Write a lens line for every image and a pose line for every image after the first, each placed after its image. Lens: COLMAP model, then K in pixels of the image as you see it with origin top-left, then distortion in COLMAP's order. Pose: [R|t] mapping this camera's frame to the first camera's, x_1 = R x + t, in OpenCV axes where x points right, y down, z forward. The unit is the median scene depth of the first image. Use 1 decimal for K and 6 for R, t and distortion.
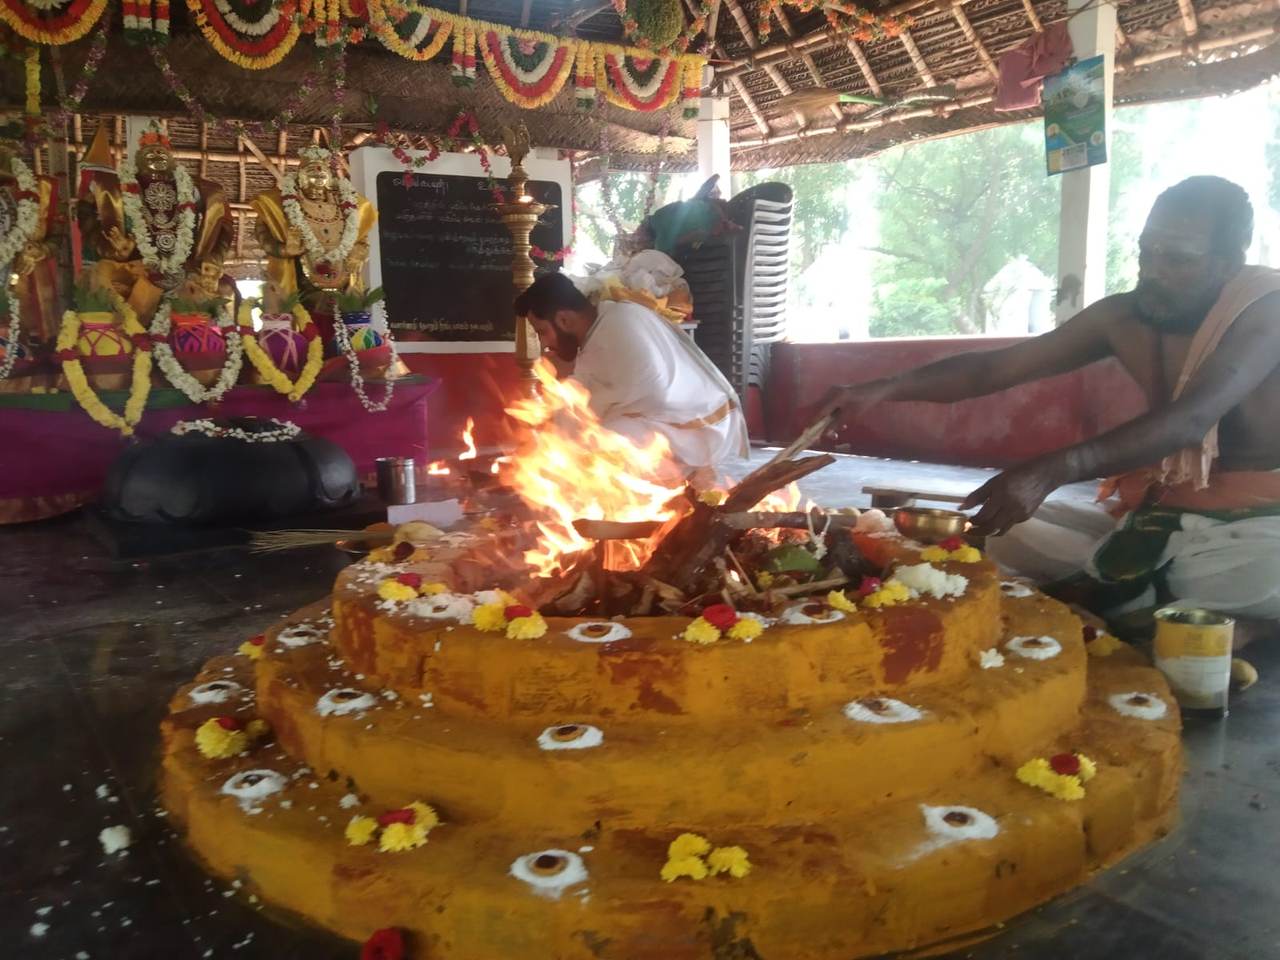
lens RADIAL K [[1077.2, 0, 710.3], [0, 1077.2, 502.3], [0, 0, 1]] dist [-0.000223, -0.044376]
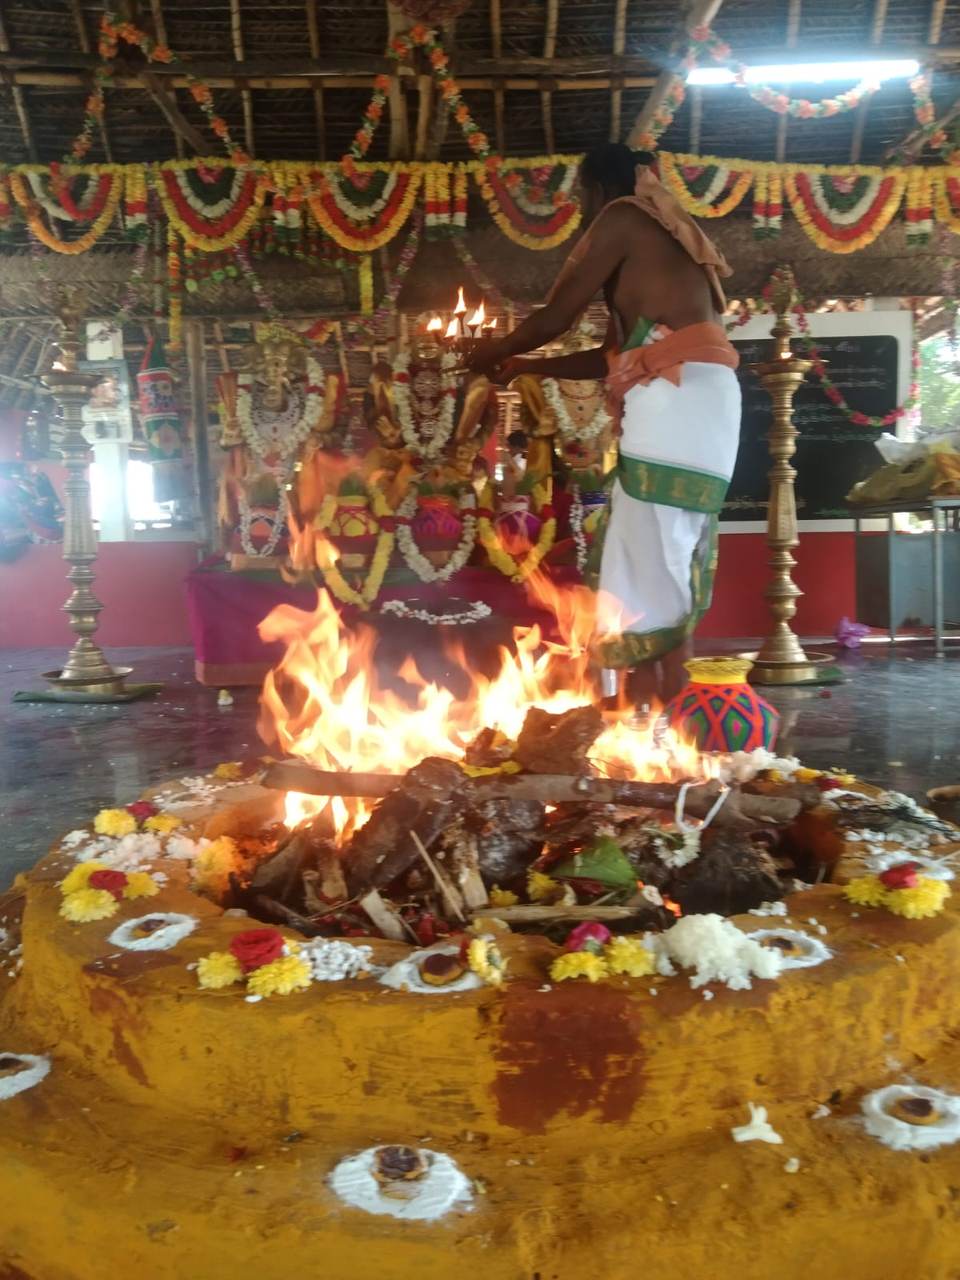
lens RADIAL K [[1089.6, 0, 479.0], [0, 1089.6, 647.4], [0, 0, 1]] dist [0.139848, -0.348550]
pose [[0.828996, 0.059349, -0.556096, 0.138004], [-0.077944, 0.996910, -0.009800, -0.022527], [0.553796, 0.051469, 0.831060, 0.149106]]
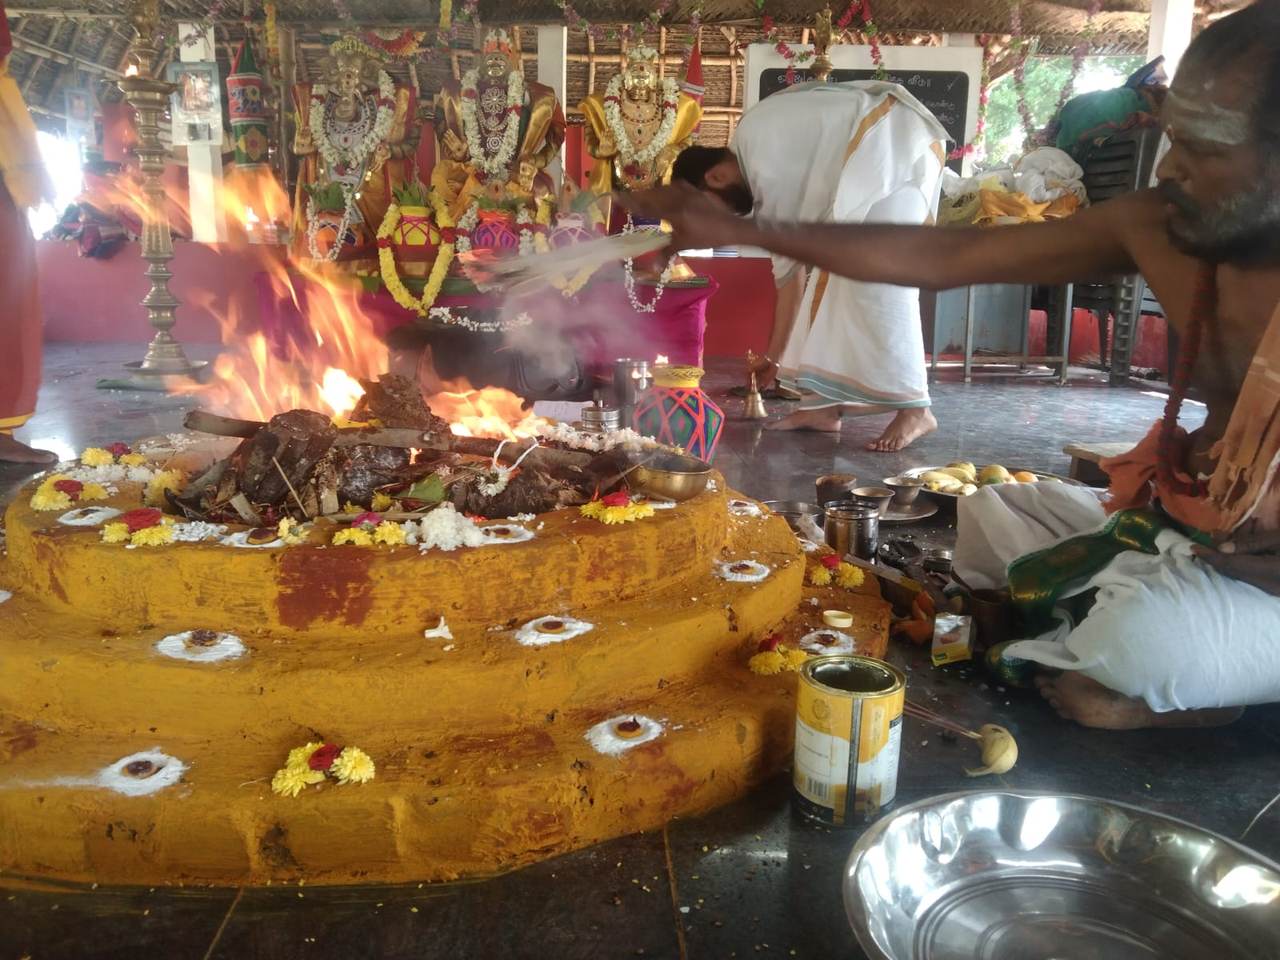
lens RADIAL K [[1104.7, 0, 643.7], [0, 1104.7, 484.5], [0, 0, 1]] dist [0.057905, -0.156596]
pose [[0.838391, 0.147390, -0.524763, 0.264933], [-0.115826, 0.988933, 0.092712, -0.020548], [0.532621, -0.016948, 0.846184, 0.113394]]
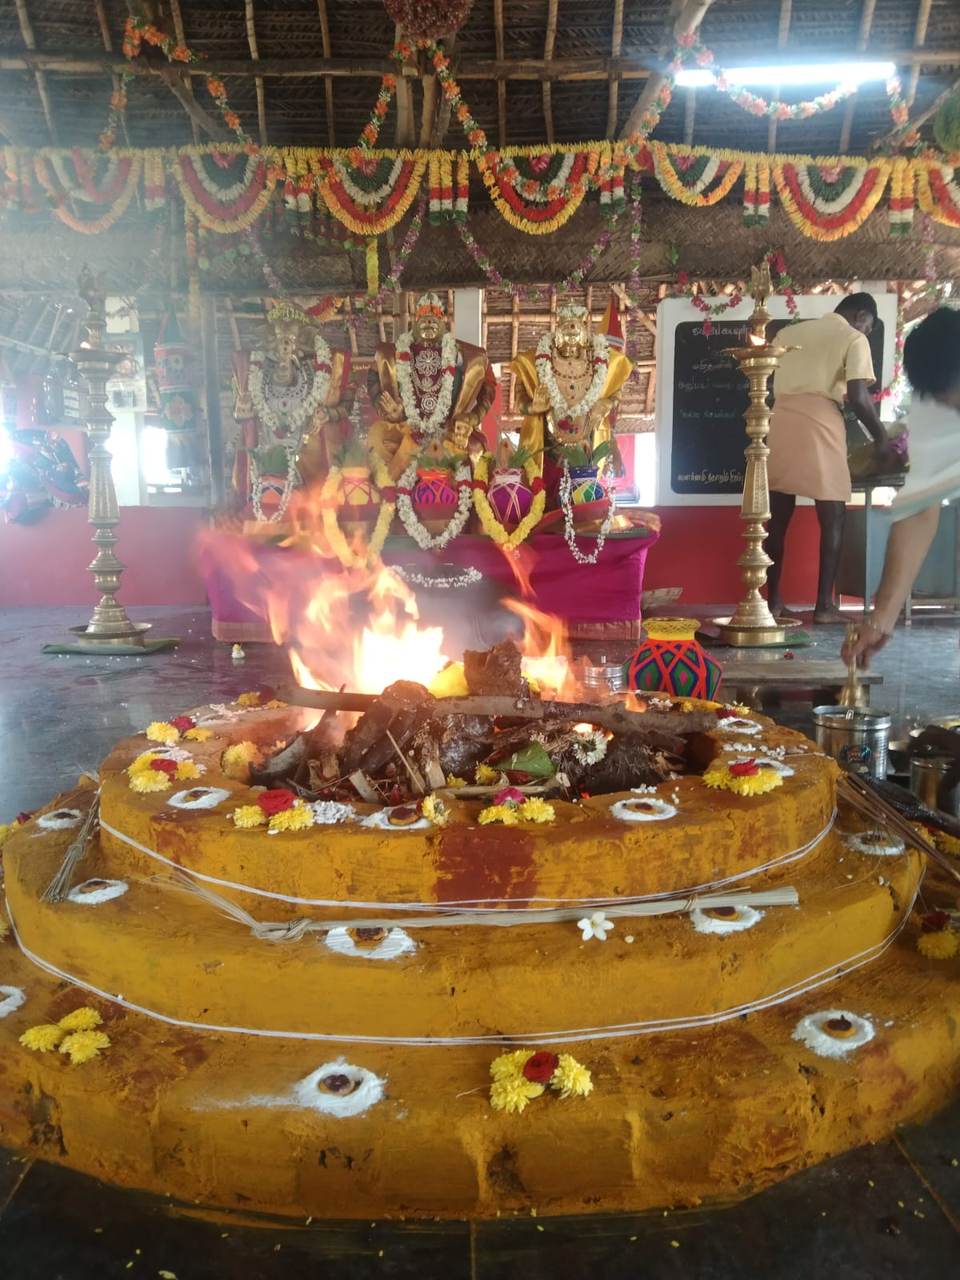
lens RADIAL K [[1098.7, 0, 480.0], [0, 1098.7, 640.0], [0, 0, 1]] dist [0.136340, -0.373194]
pose [[0.824866, 0.082631, -0.559257, 0.195993], [-0.091192, 0.995753, 0.012622, -0.017564], [0.557925, 0.040589, 0.828898, 0.087424]]
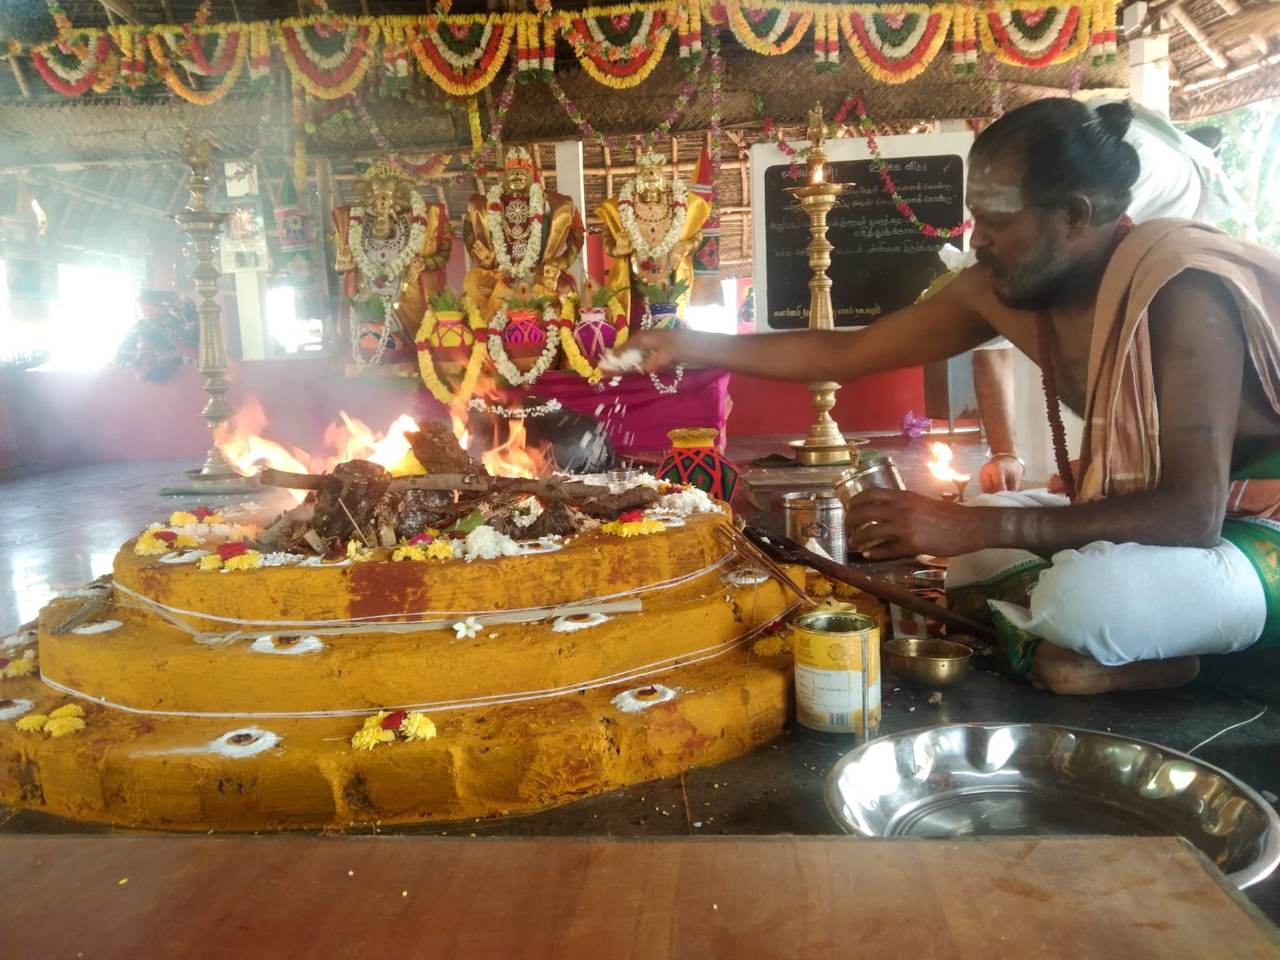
lens RADIAL K [[1098.7, 0, 639.3], [0, 1098.7, 475.3], [0, 0, 1]] dist [0.136340, -0.373194]
pose [[0.822283, 0.044144, -0.567365, 0.303382], [-0.055070, 0.998480, -0.002126, 0.001174], [0.566409, 0.032992, 0.823464, 0.074983]]
